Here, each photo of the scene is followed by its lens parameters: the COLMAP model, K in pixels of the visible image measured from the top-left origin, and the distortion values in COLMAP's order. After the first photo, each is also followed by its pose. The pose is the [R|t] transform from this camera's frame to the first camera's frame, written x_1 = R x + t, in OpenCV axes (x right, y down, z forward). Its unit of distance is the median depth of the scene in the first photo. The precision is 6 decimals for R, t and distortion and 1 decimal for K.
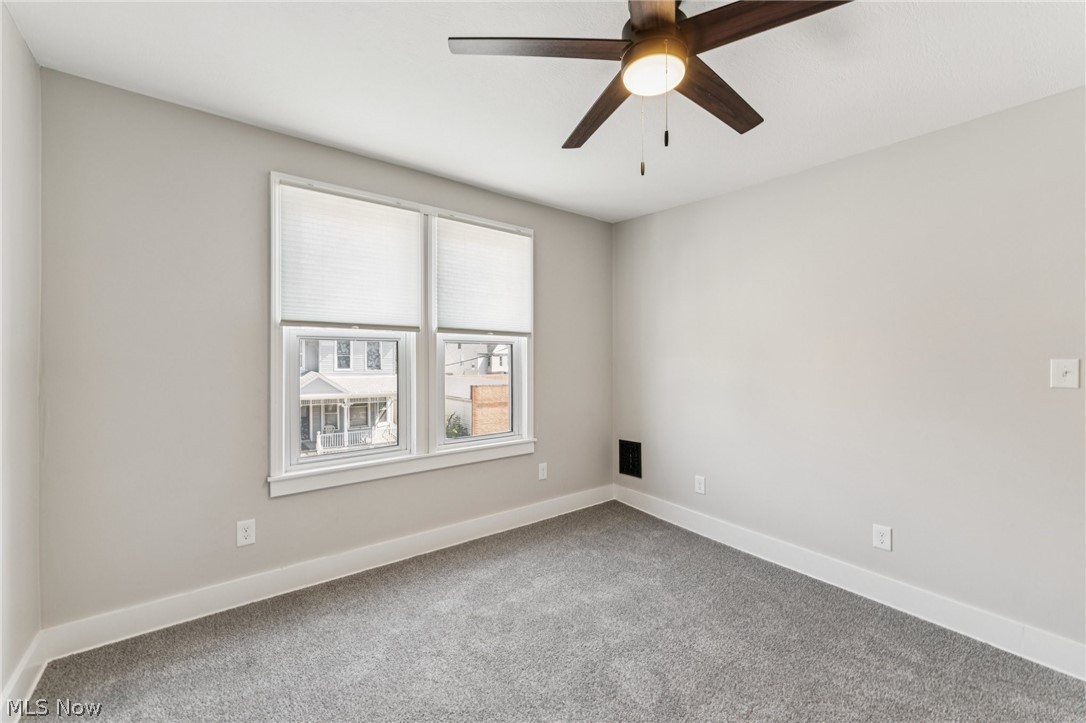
lens RADIAL K [[437.2, 0, 540.0], [0, 437.2, 359.4], [0, 0, 1]] dist [0.001232, -0.000013]
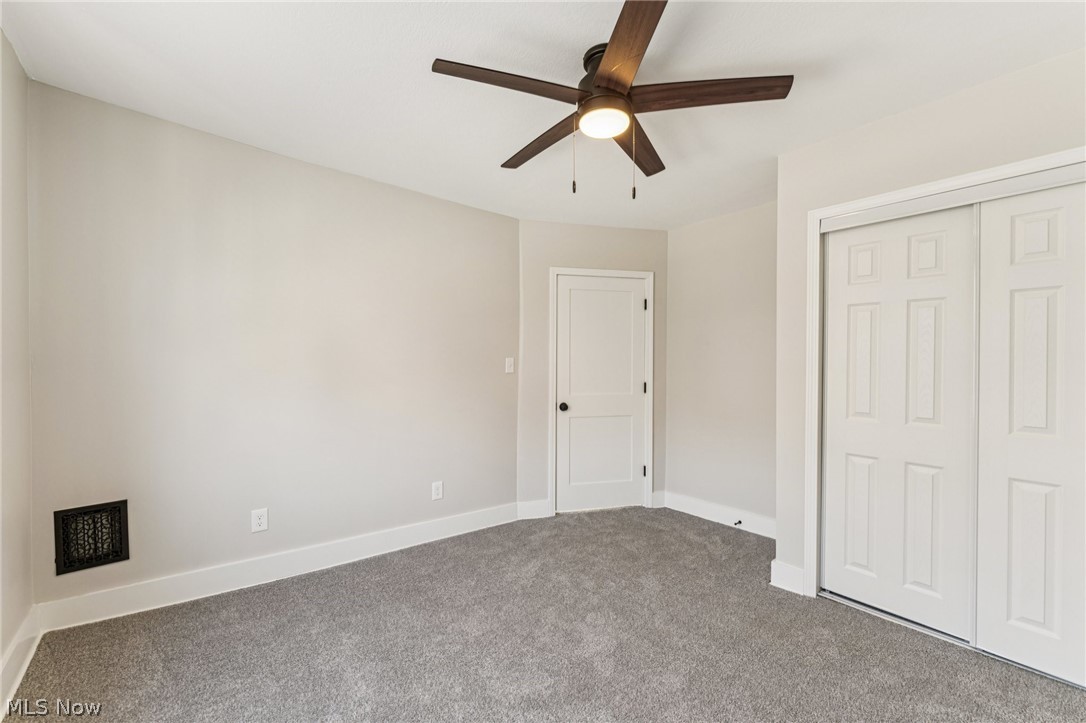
lens RADIAL K [[436.1, 0, 545.2], [0, 436.1, 355.5], [0, 0, 1]] dist [-0.000540, 0.000308]
pose [[-0.025310, 0.005784, 0.999663, -0.413655], [-0.006196, 0.999963, -0.005943, -0.000057], [-0.999660, -0.006345, -0.025273, 0.522475]]
